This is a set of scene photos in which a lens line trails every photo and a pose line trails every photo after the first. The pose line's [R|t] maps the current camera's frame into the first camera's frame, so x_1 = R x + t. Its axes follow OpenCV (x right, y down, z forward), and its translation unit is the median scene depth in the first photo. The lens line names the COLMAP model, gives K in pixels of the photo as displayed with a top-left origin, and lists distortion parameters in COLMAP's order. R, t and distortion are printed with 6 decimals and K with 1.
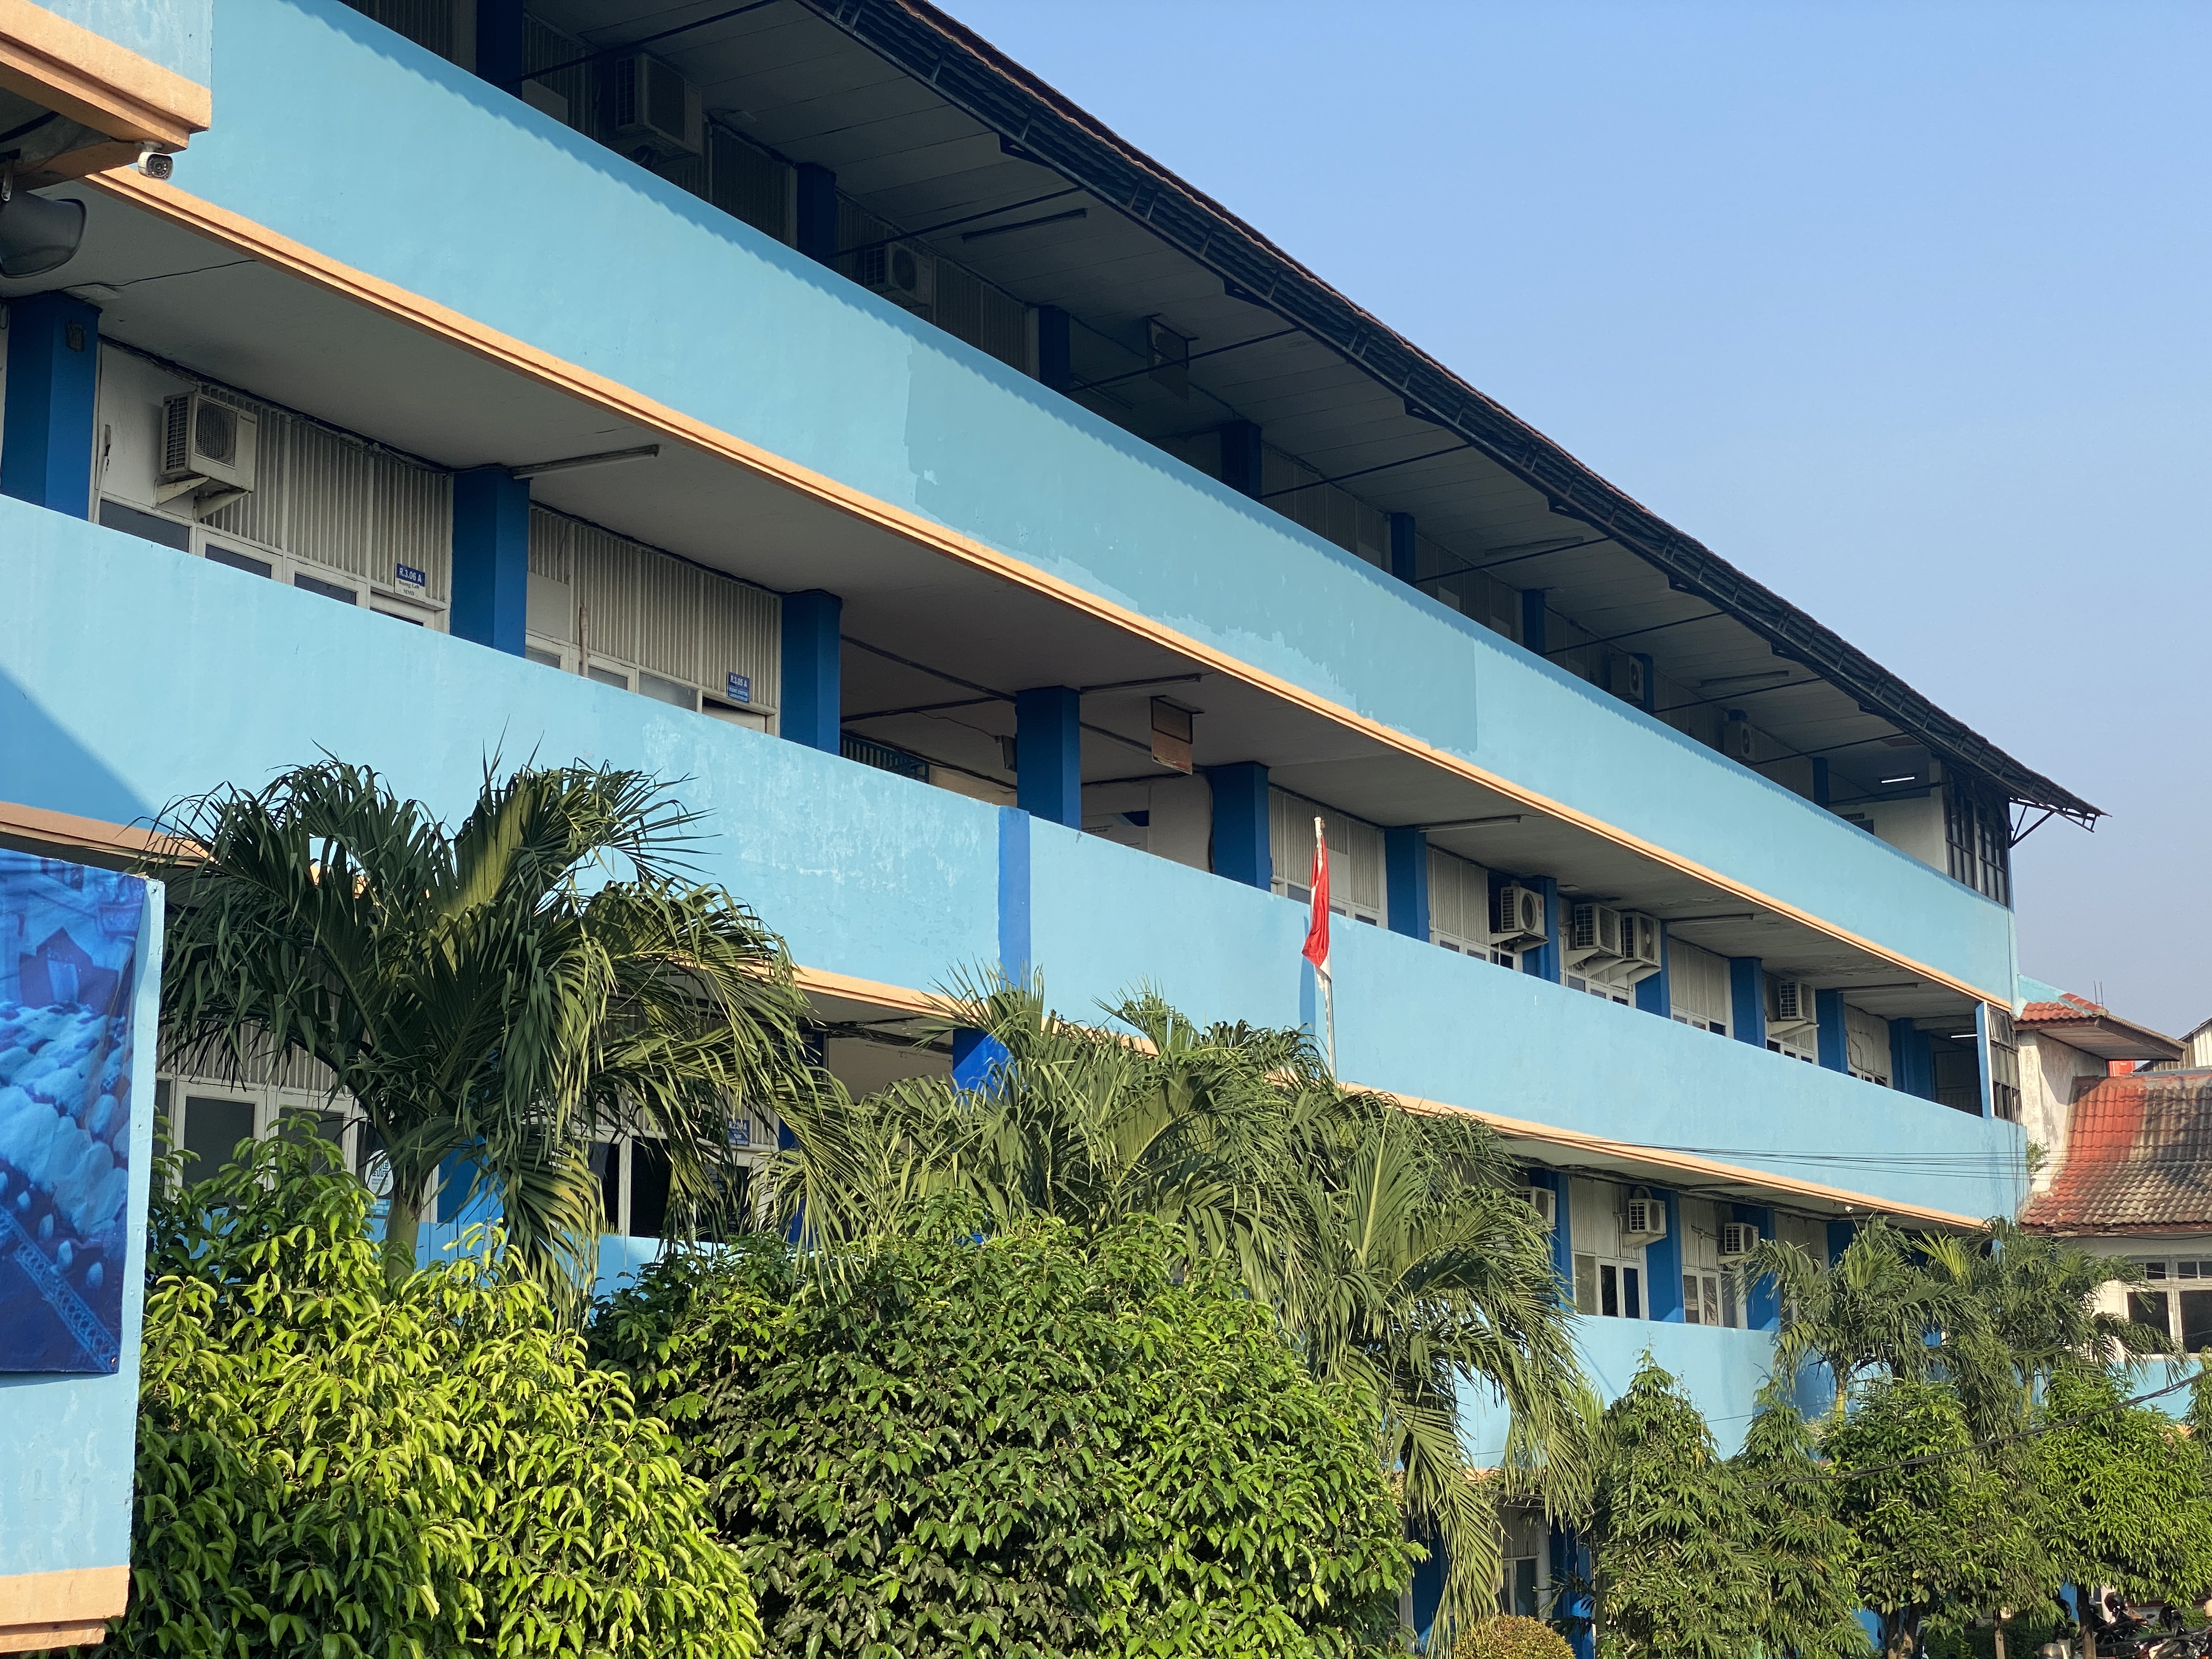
lens RADIAL K [[3299.3, 0, 1106.0], [0, 3299.3, 829.5], [0, 0, 1]] dist [0.052969, 0.134317]
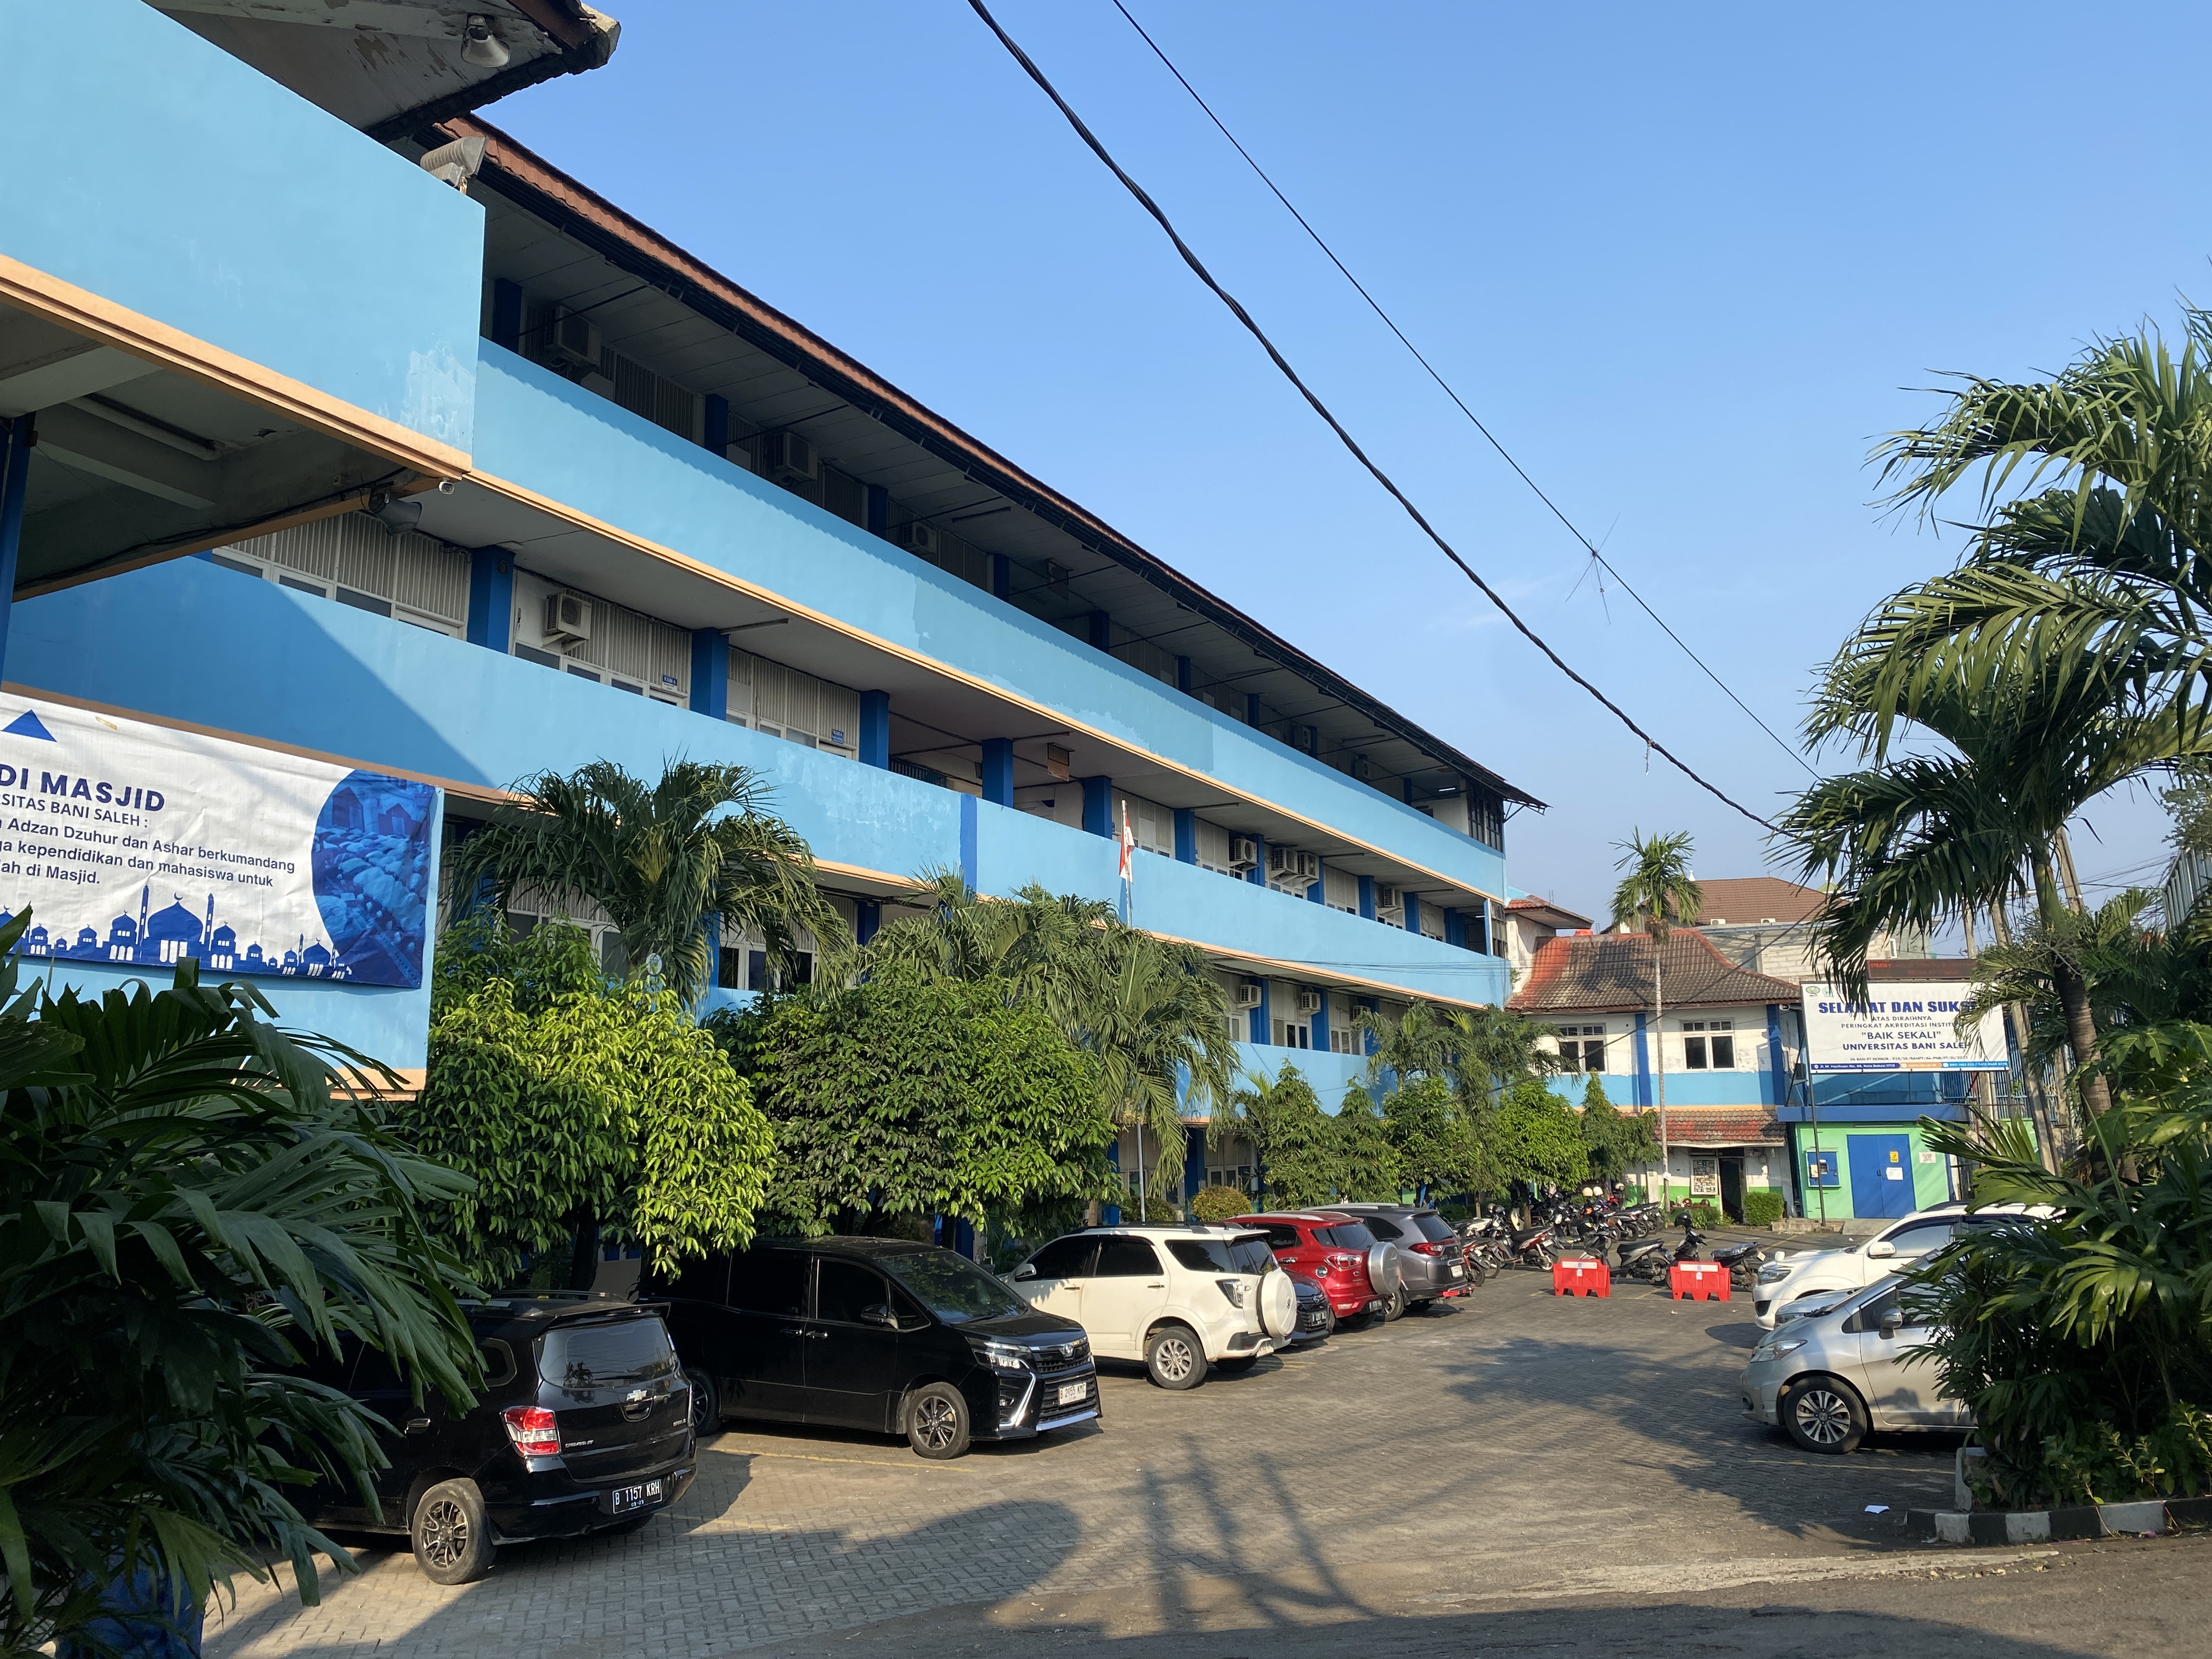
lens RADIAL K [[1678.2, 0, 1106.0], [0, 1678.2, 829.5], [0, 0, 1]] dist [0.137056, -0.406540]
pose [[0.999989, -0.000407, 0.004706, 0.060050], [0.000391, 0.999994, 0.003420, 0.013606], [-0.004708, -0.003418, 0.999983, -0.071770]]
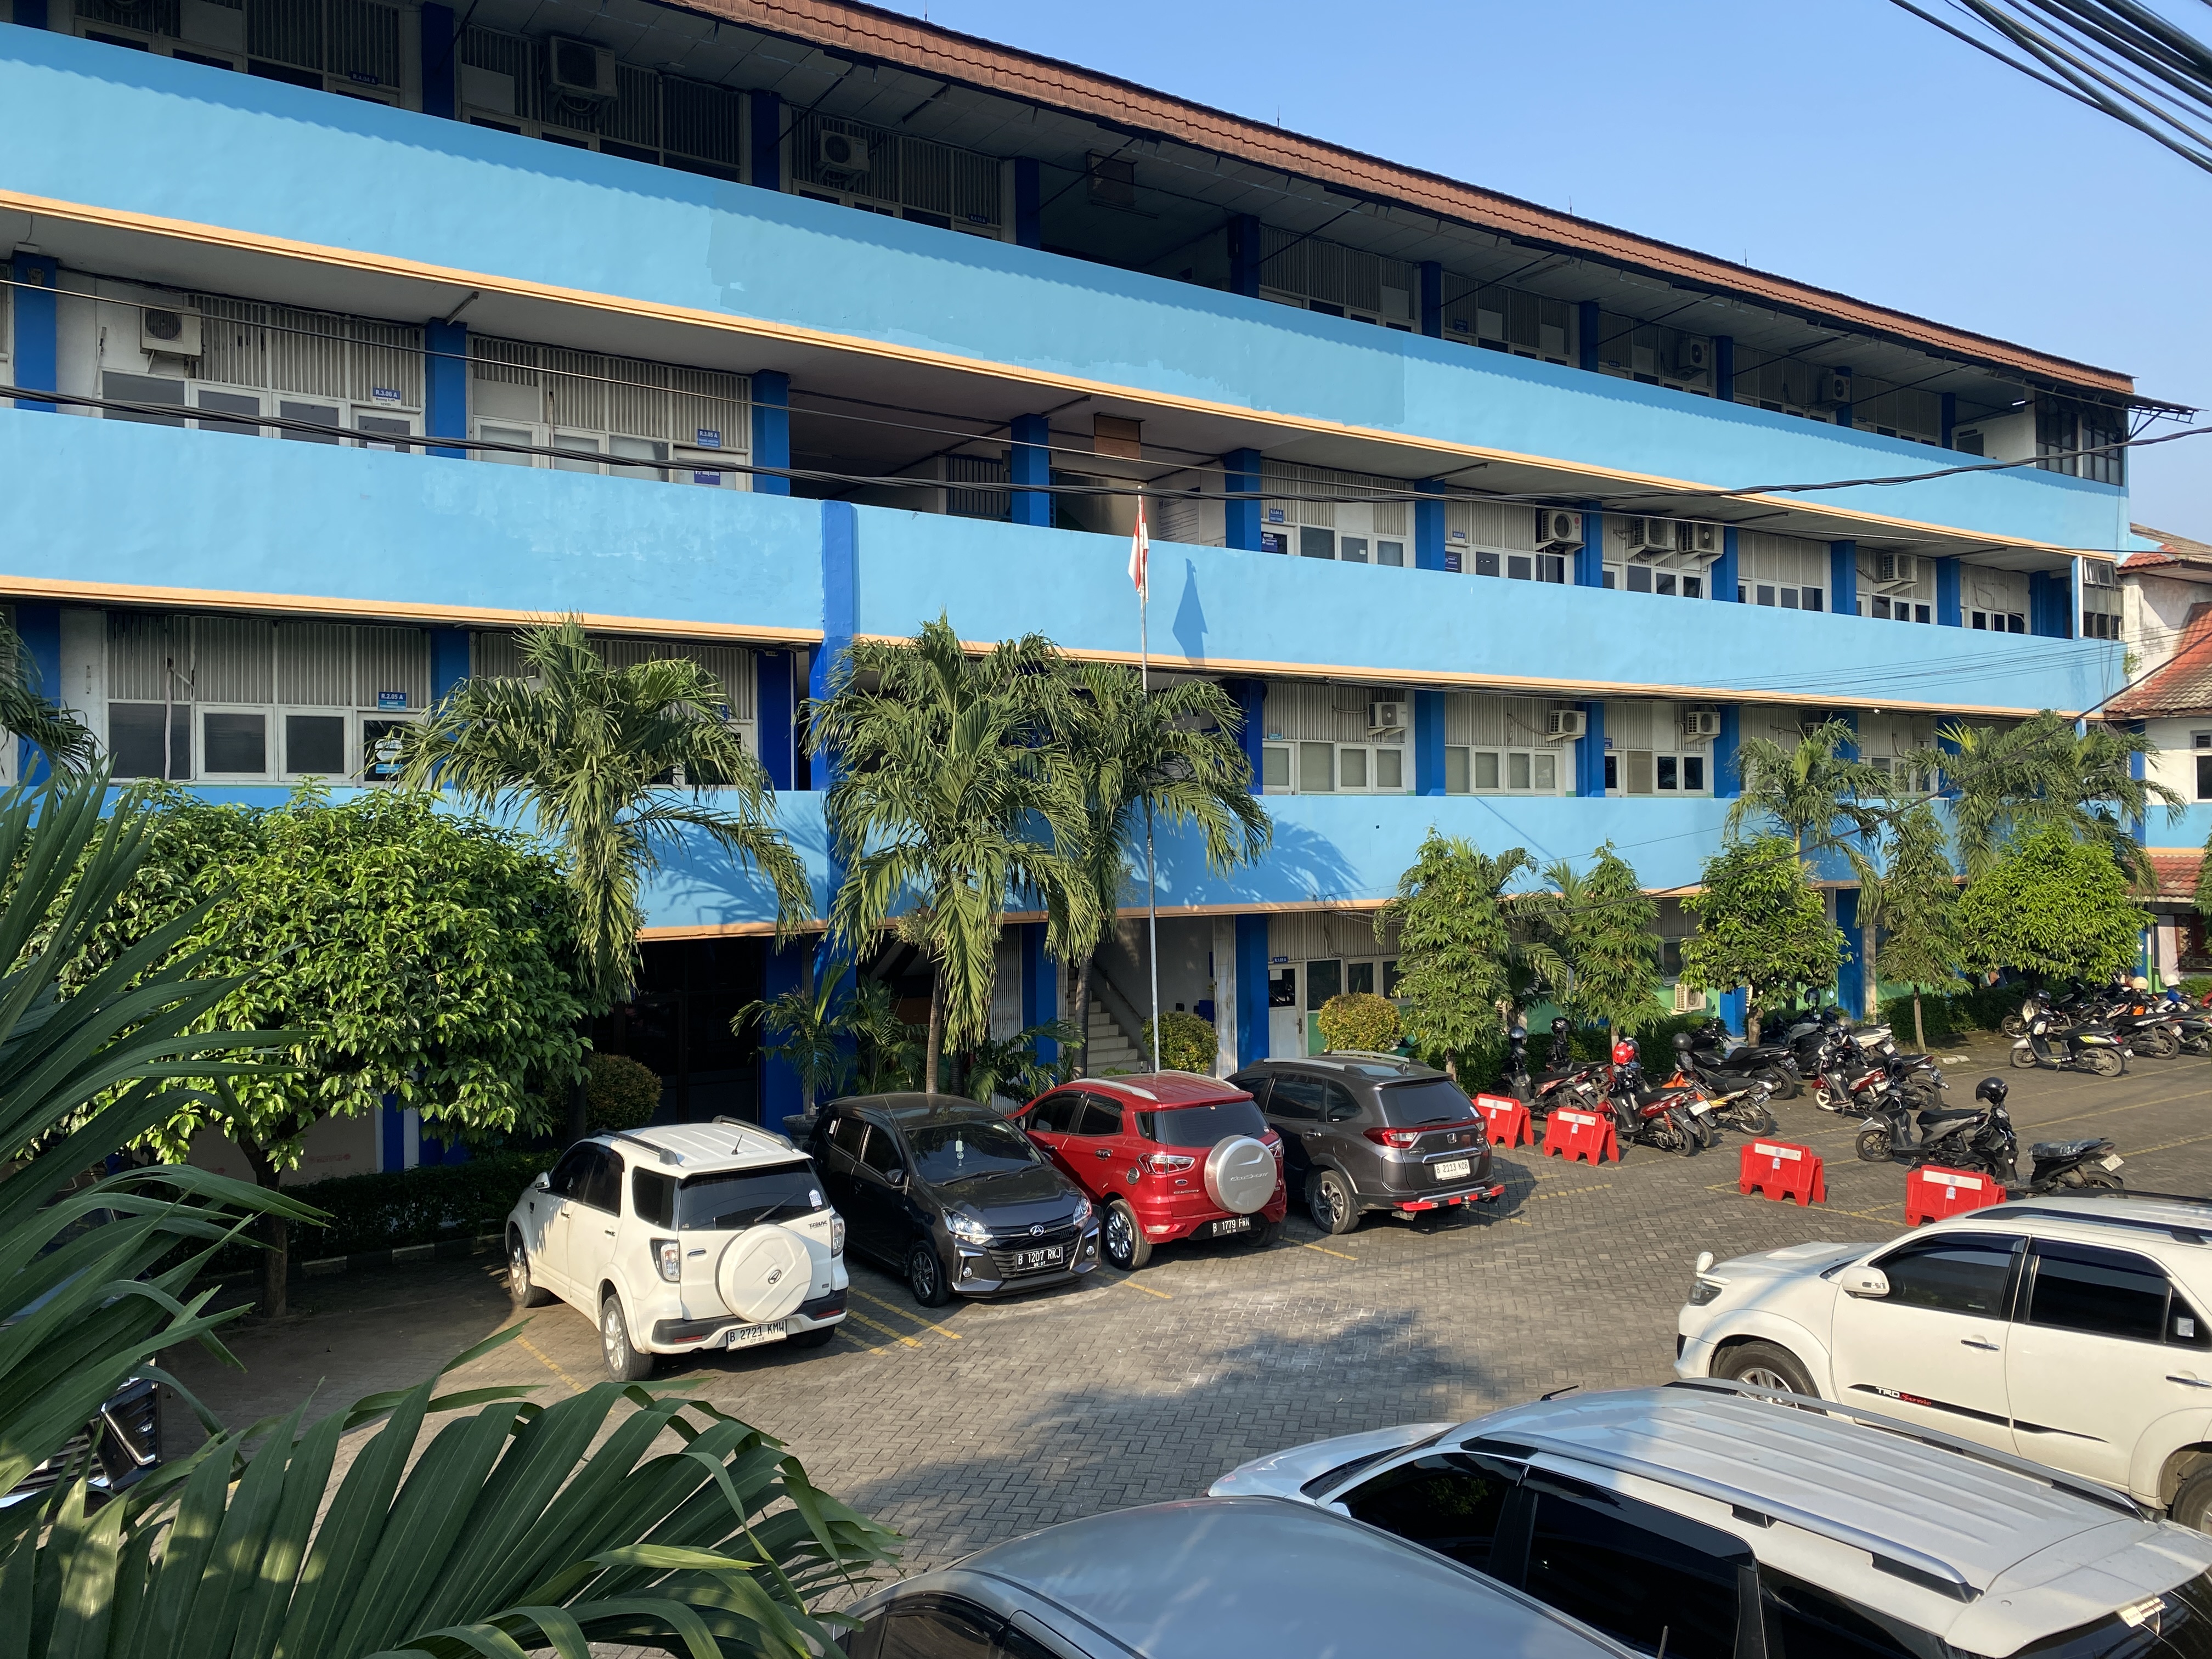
lens RADIAL K [[1685.1, 0, 1112.9], [0, 1685.1, 833.7], [0, 0, 1]] dist [0.058547, -0.081293]
pose [[0.897308, -0.005081, -0.441376, 0.489125], [0.085650, 0.982933, 0.162809, 0.032686], [0.433016, -0.183893, 0.882429, 0.356909]]
